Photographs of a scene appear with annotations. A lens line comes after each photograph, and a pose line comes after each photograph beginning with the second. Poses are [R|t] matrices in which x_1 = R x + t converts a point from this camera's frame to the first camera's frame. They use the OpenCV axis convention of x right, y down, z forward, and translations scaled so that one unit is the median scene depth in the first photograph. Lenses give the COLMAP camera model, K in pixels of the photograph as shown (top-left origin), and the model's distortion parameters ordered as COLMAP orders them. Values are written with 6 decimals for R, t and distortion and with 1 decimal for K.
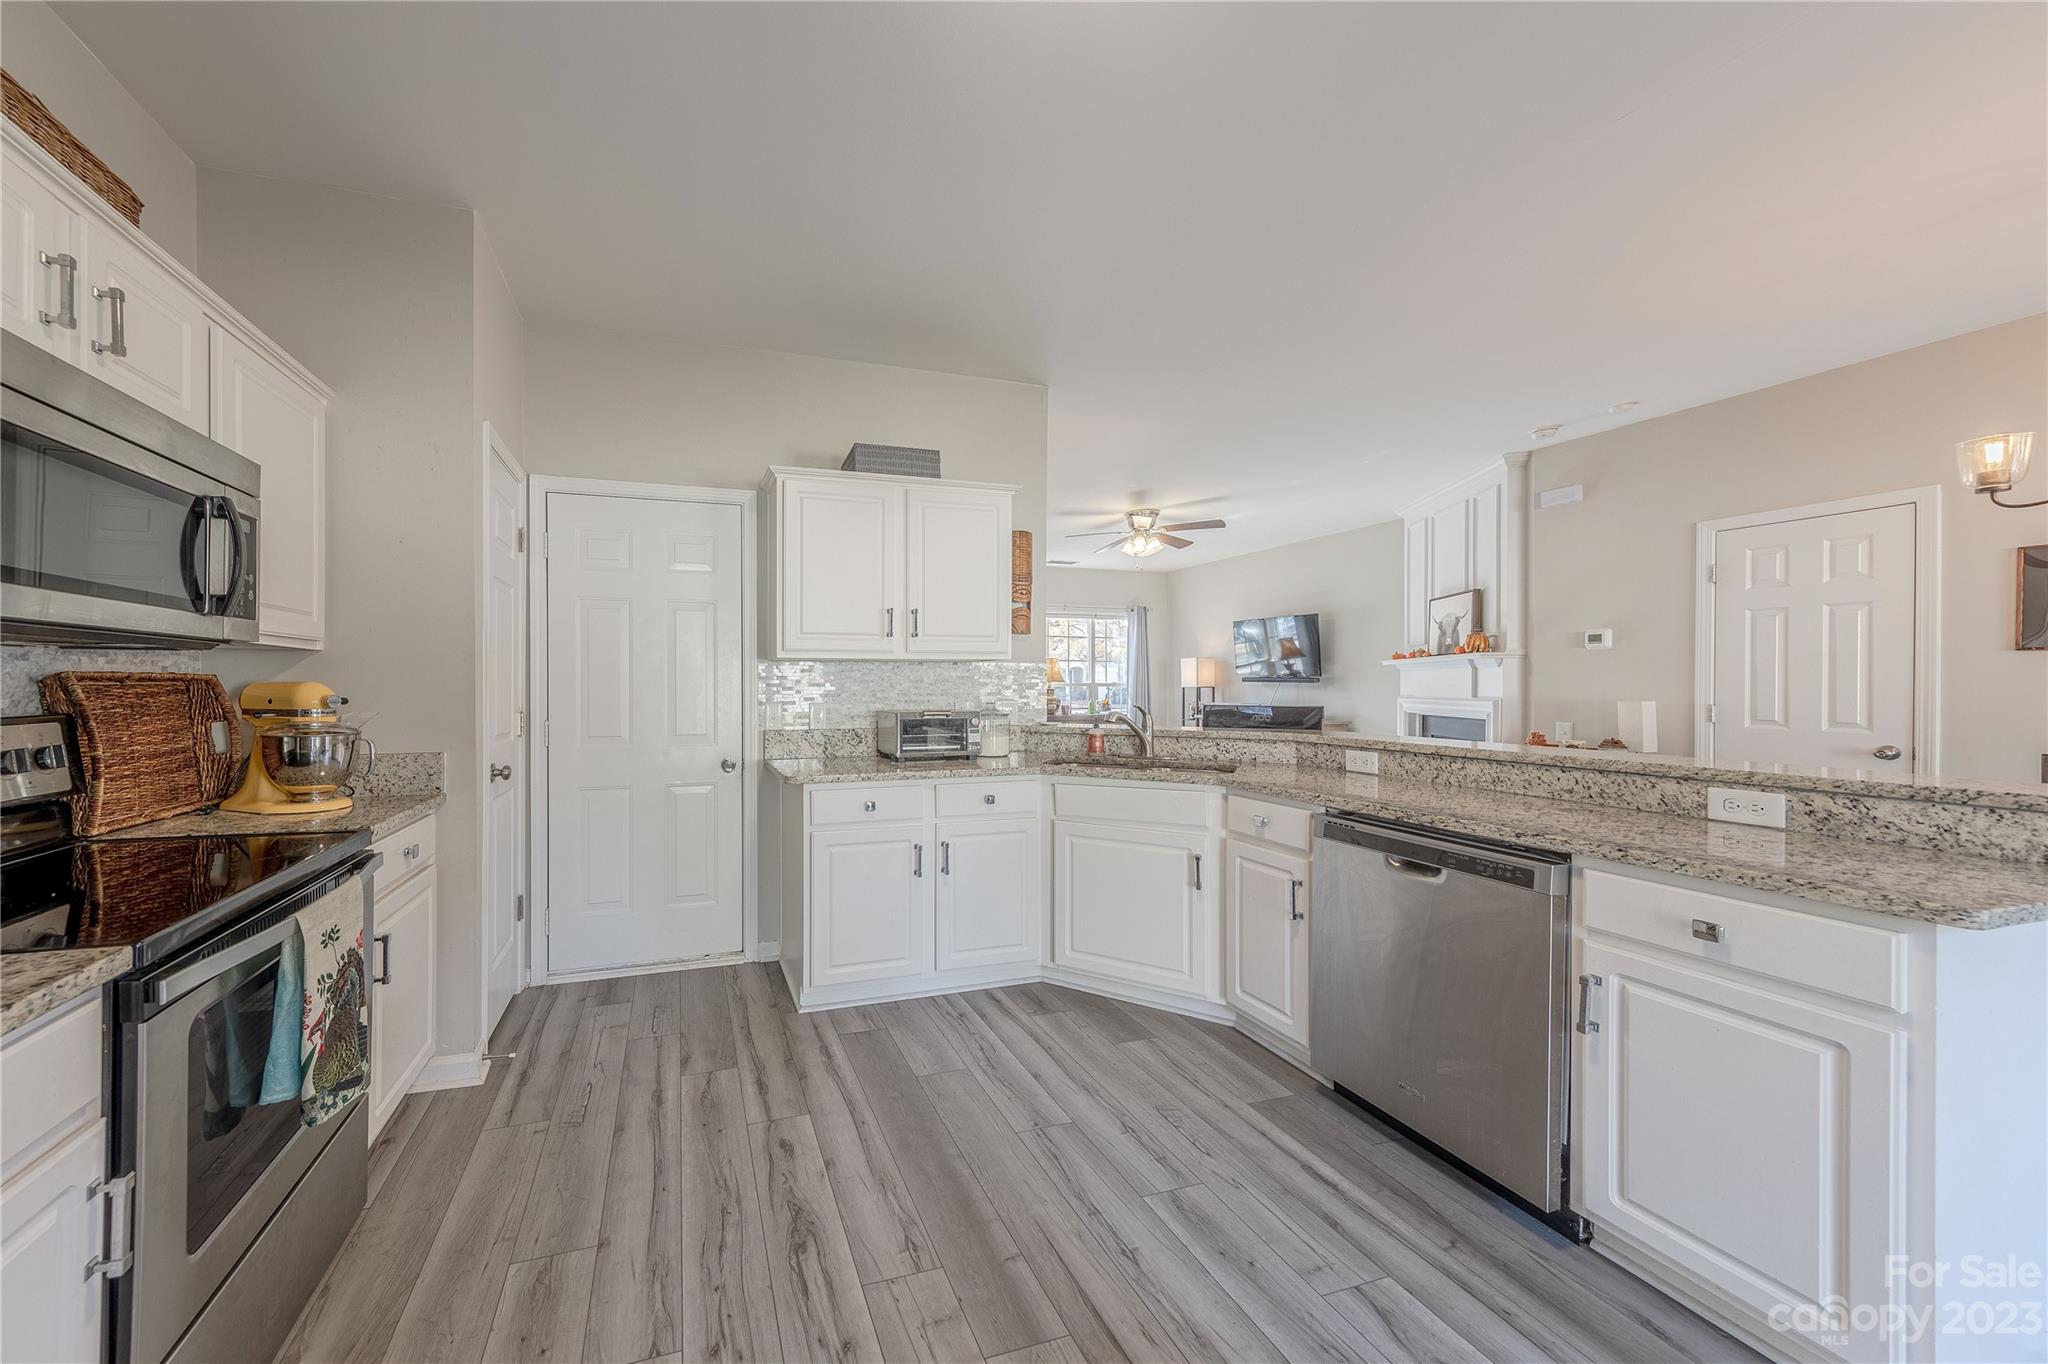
lens RADIAL K [[702.6, 0, 862.9], [0, 702.6, 685.2], [0, 0, 1]] dist [0.003228, -0.000670]
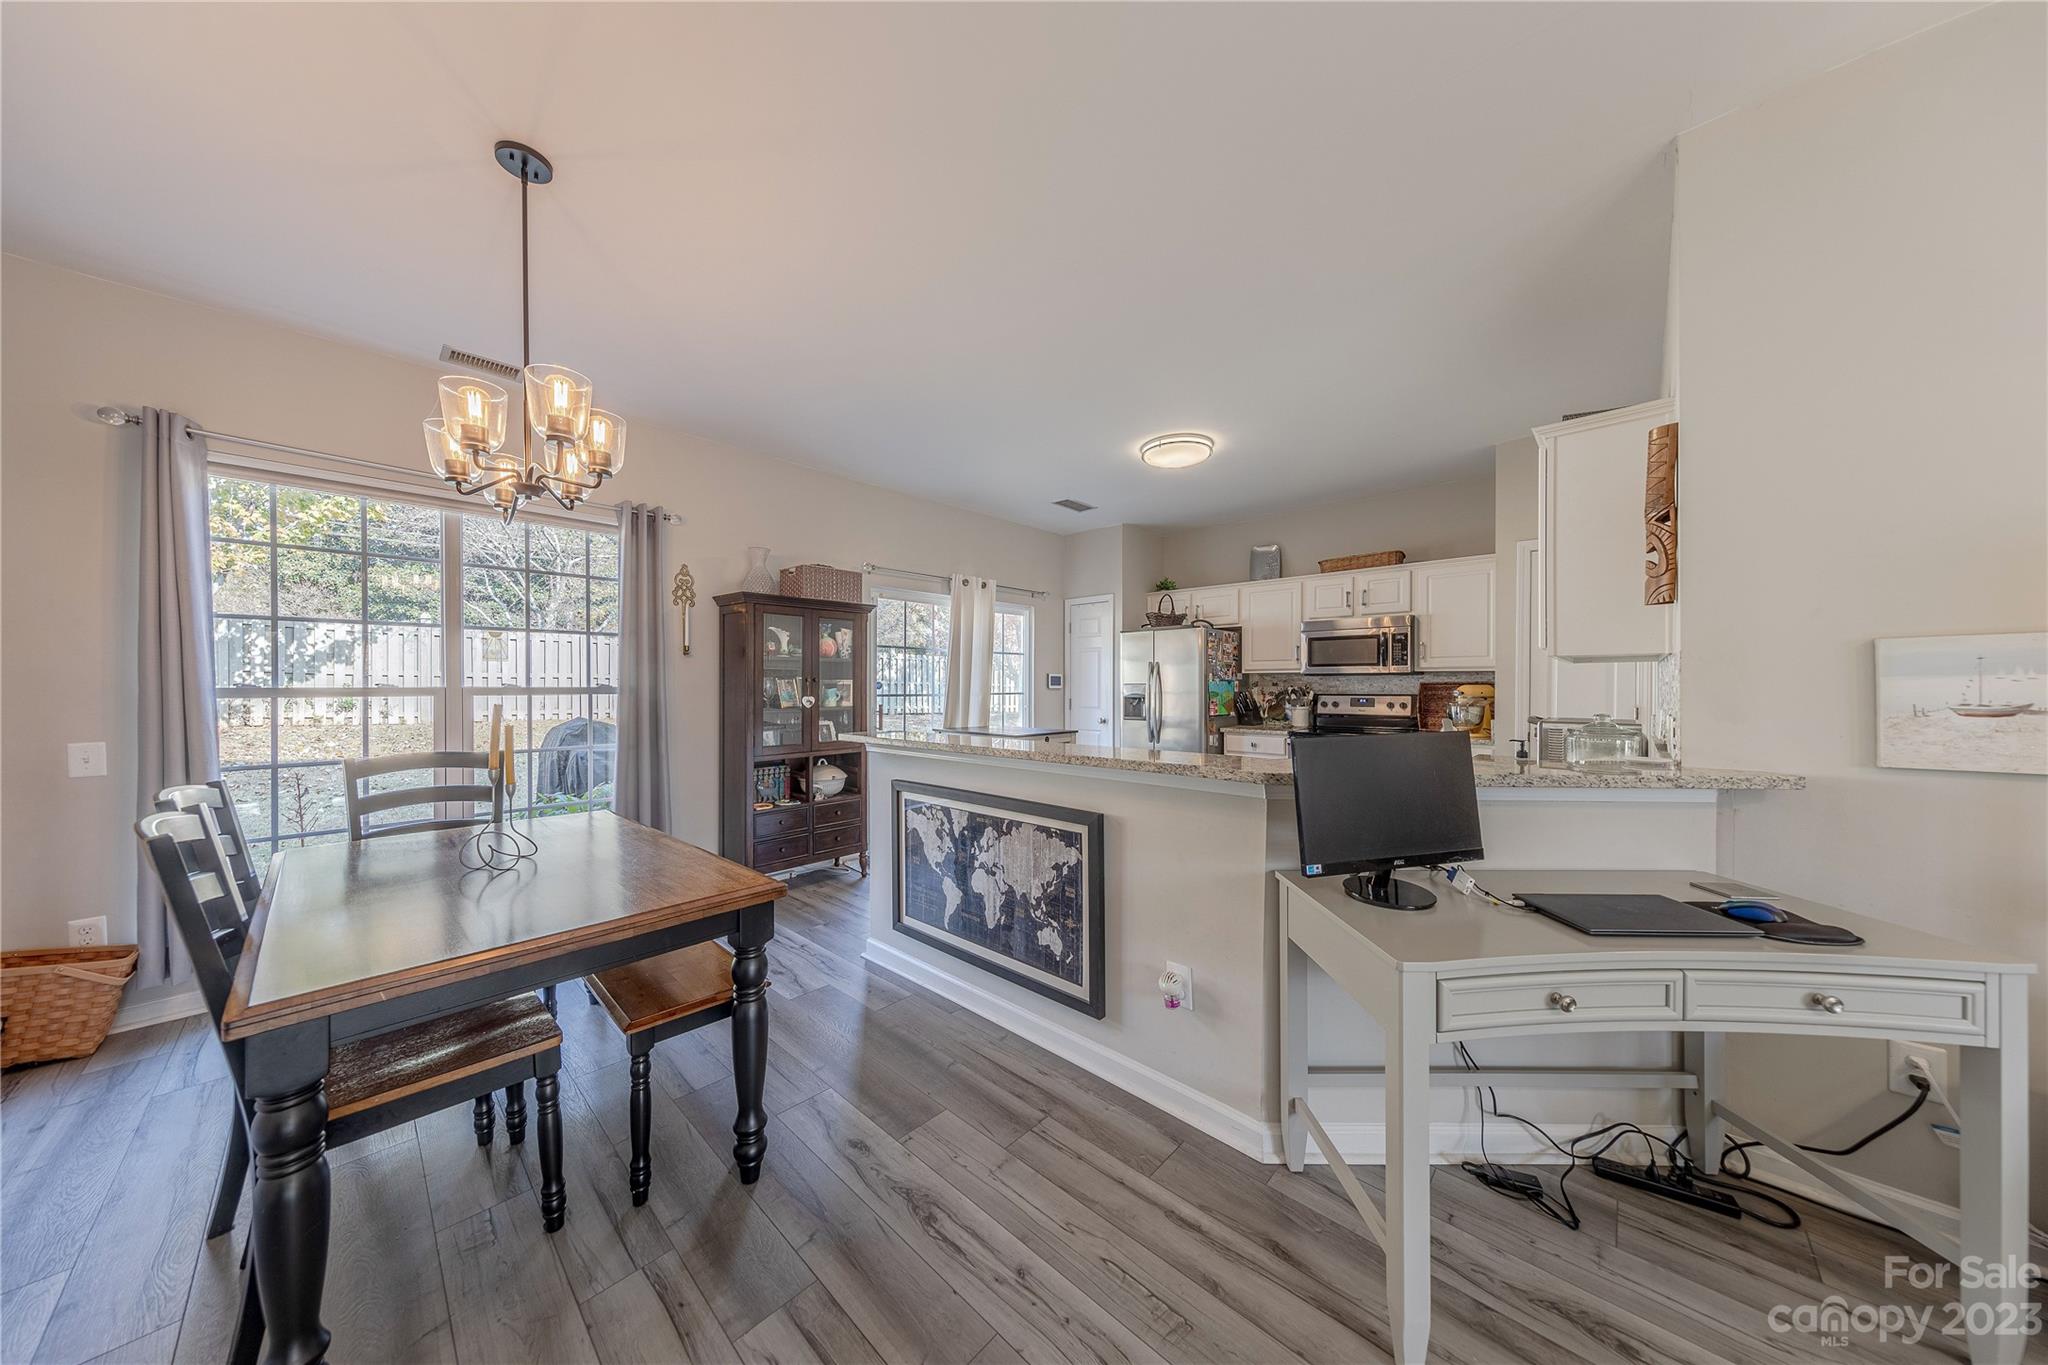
lens RADIAL K [[644.6, 0, 1017.2], [0, 644.6, 683.0], [0, 0, 1]] dist [0.006284, -0.000907]
pose [[-0.859486, 0.000149, -0.511159, 1.259157], [0.000825, 0.999999, -0.001095, -0.007717], [0.511159, -0.001362, -0.859485, 1.556815]]
